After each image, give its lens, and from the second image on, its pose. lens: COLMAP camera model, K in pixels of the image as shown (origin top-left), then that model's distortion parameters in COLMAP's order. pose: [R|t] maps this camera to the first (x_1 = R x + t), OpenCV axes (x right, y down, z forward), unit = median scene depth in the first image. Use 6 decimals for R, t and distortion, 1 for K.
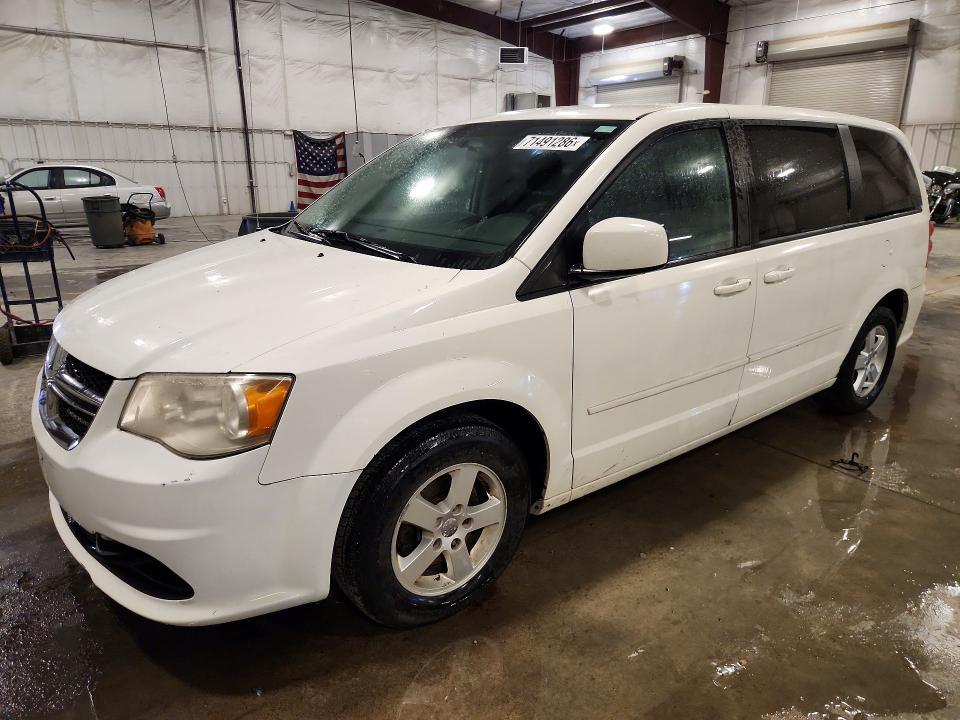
lens RADIAL K [[660.2, 0, 477.5], [0, 660.2, 359.7], [0, 0, 1]] dist [0.030627, 0.000679]
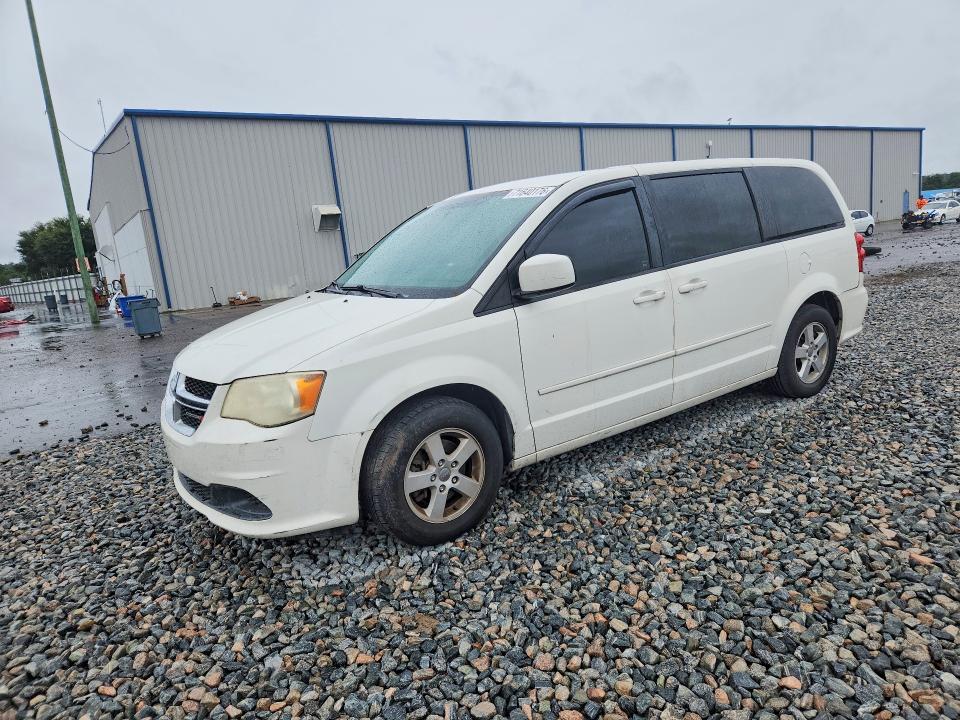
lens RADIAL K [[660.2, 0, 472.0], [0, 660.2, 361.8], [0, 0, 1]] dist [0.030627, 0.000679]
pose [[0.992439, -0.081730, -0.091565, 0.178814], [0.074248, 0.993835, -0.082339, 0.130521], [0.097730, 0.074918, 0.992389, -0.445525]]
